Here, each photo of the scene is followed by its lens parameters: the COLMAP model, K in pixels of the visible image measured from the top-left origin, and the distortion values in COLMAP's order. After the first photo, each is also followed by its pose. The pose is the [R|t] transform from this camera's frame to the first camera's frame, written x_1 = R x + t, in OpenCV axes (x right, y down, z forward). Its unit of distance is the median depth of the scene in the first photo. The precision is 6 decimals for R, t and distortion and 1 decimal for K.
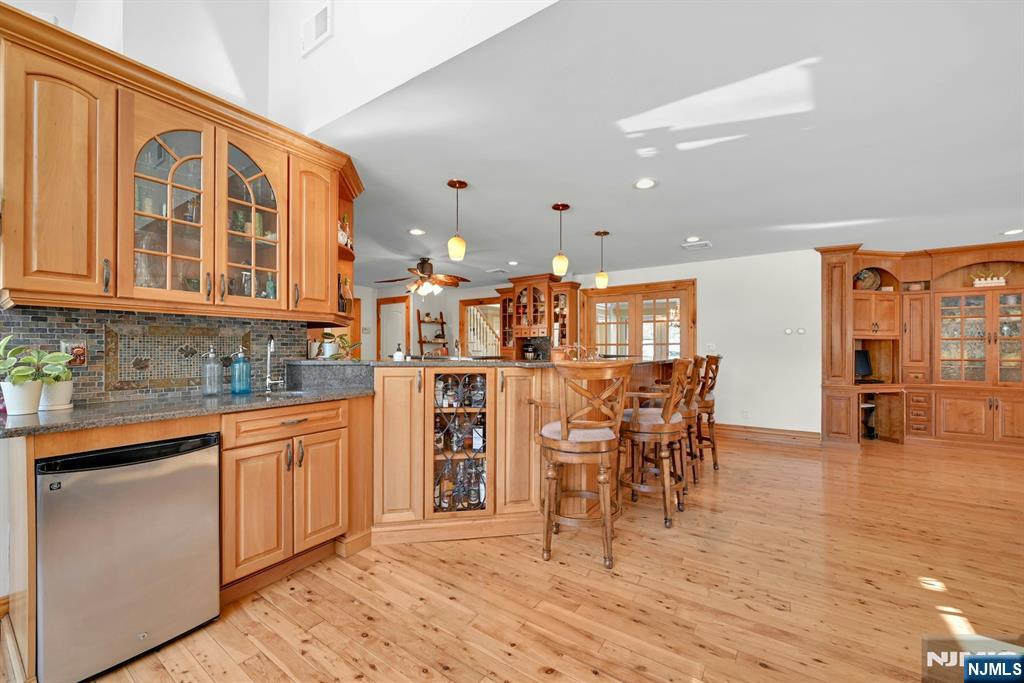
lens RADIAL K [[402.0, 0, 515.0], [0, 402.0, 346.9], [0, 0, 1]] dist [-0.001500, -0.000143]
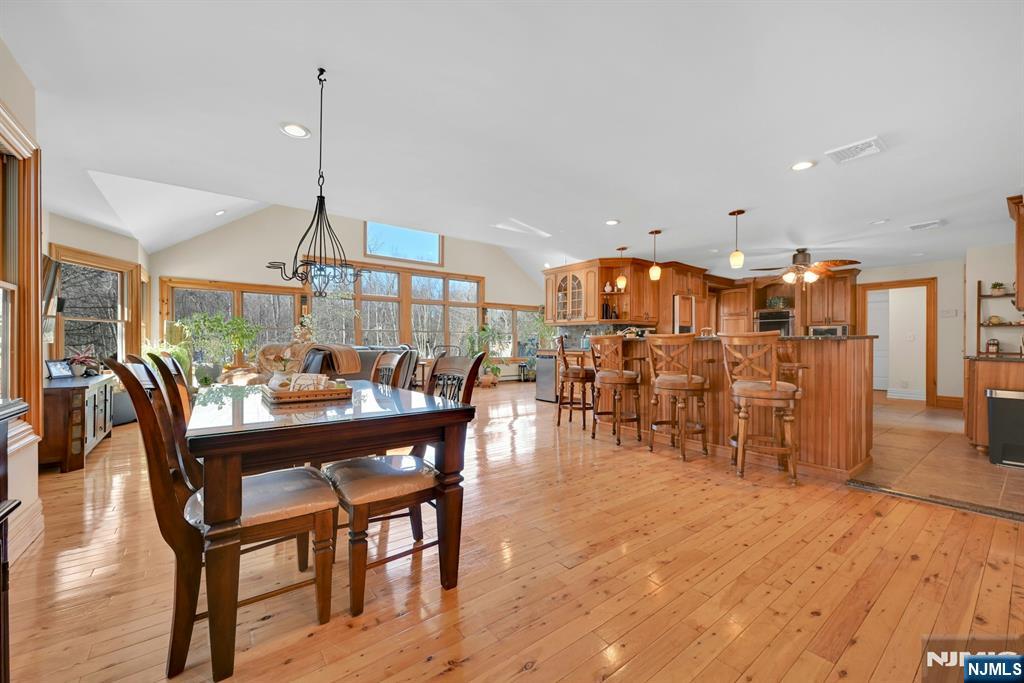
lens RADIAL K [[402.0, 0, 517.5], [0, 402.0, 341.9], [0, 0, 1]] dist [-0.001500, -0.000143]
pose [[-0.311514, 0.005463, -0.950226, 1.237524], [-0.000016, 0.999983, 0.005755, 0.025698], [0.950241, 0.001808, -0.311509, 0.732360]]
